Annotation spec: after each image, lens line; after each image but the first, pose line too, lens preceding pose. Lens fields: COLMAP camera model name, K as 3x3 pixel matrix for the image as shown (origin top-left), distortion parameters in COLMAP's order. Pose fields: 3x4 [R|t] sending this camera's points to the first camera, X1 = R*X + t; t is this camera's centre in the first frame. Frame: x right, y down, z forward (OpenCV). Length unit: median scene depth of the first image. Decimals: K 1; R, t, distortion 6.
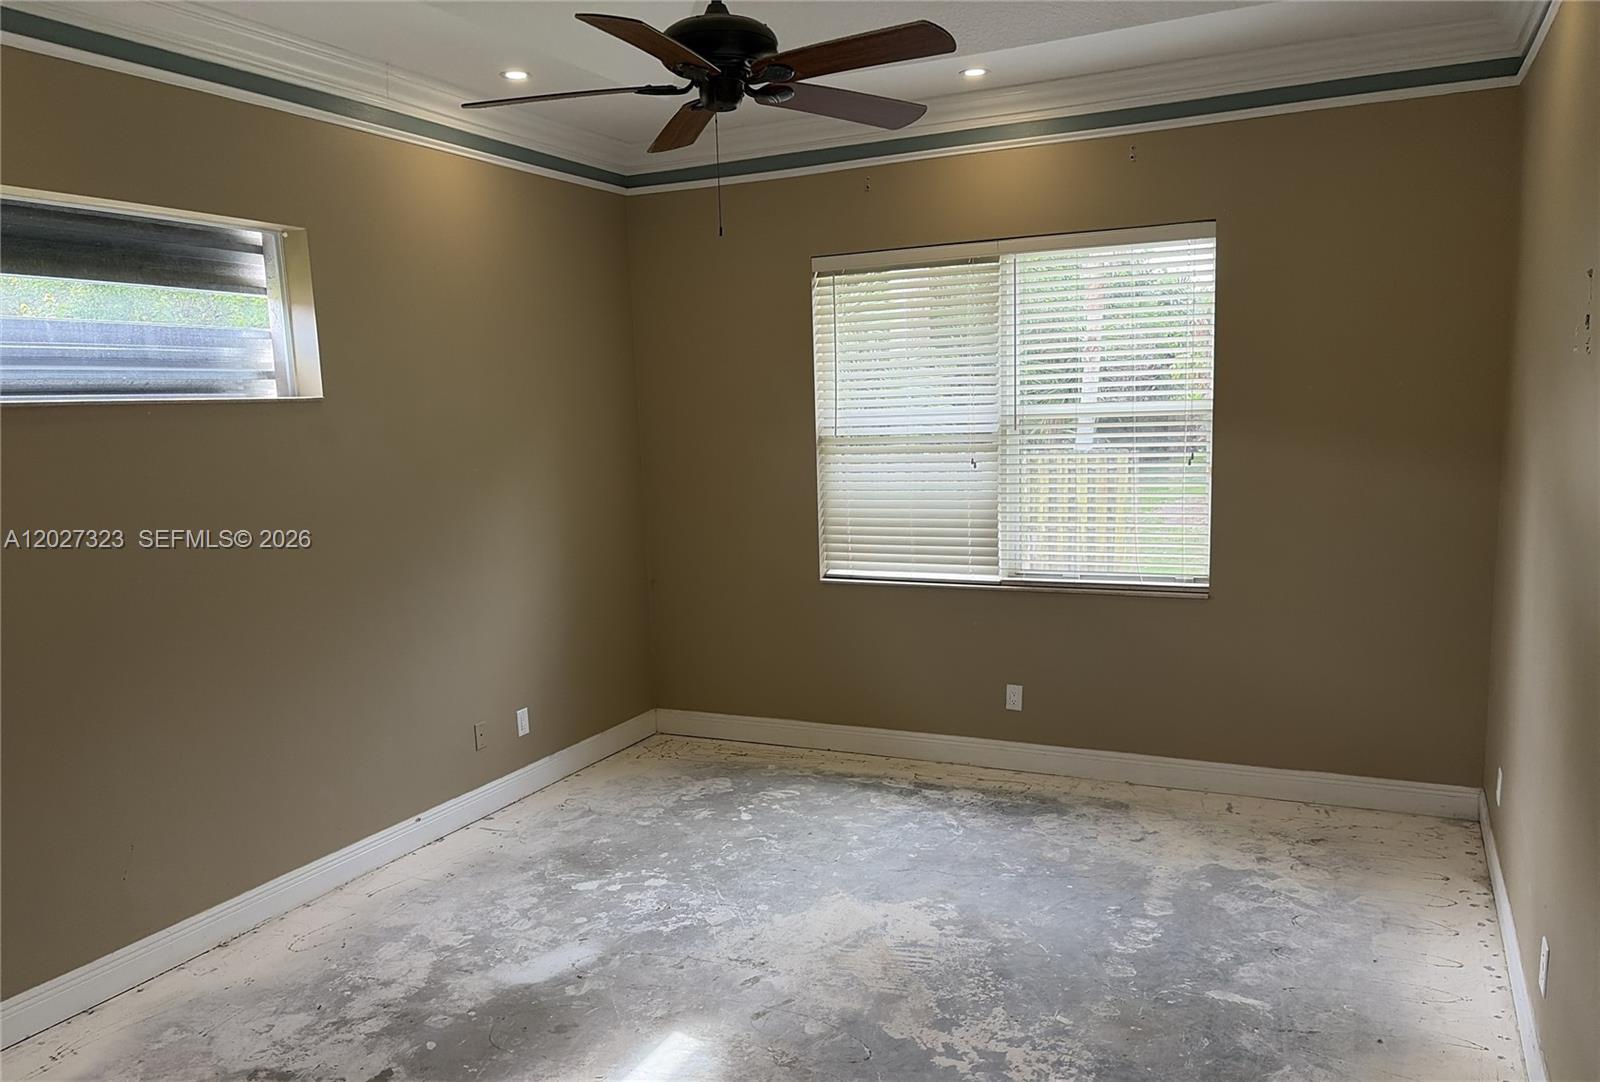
lens RADIAL K [[1164.9, 0, 798.9], [0, 1164.9, 589.0], [0, 0, 1]] dist [0.000368, -0.001461]
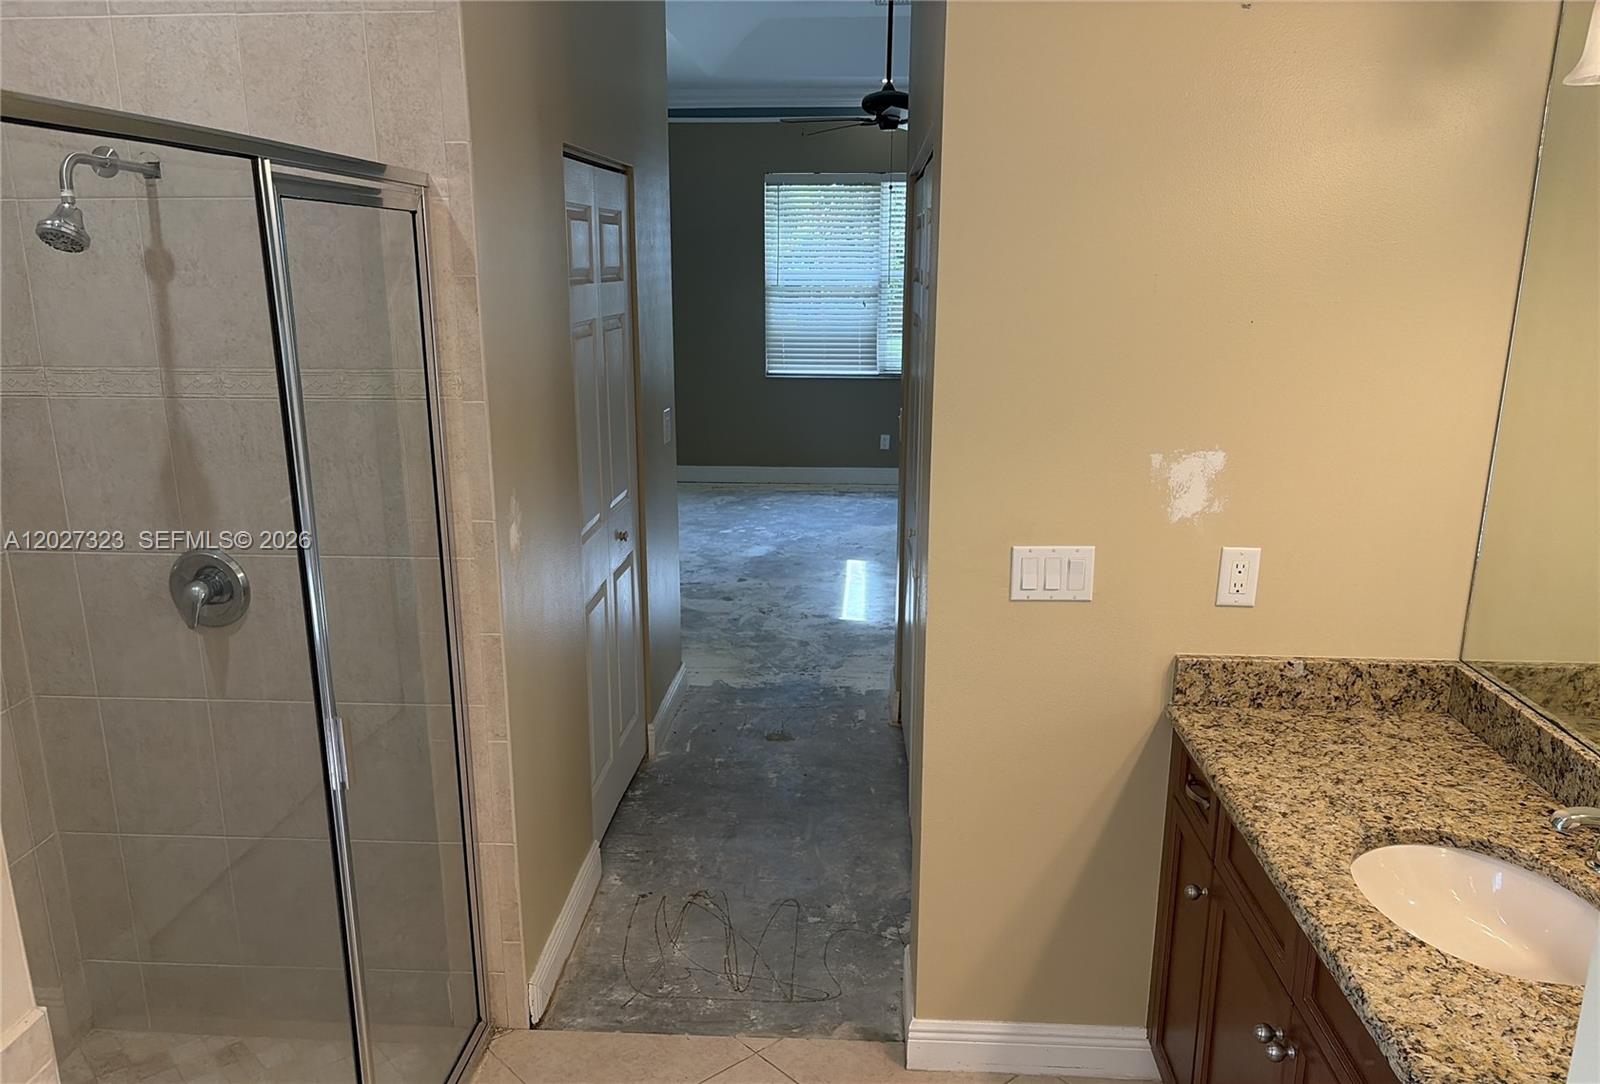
lens RADIAL K [[1164.9, 0, 798.9], [0, 1164.9, 590.0], [0, 0, 1]] dist [0.000368, -0.001461]
pose [[0.927452, -0.069034, 0.367516, -0.595425], [0.026602, 0.992502, 0.119299, 0.102412], [-0.372996, -0.100867, 0.922334, -0.587220]]
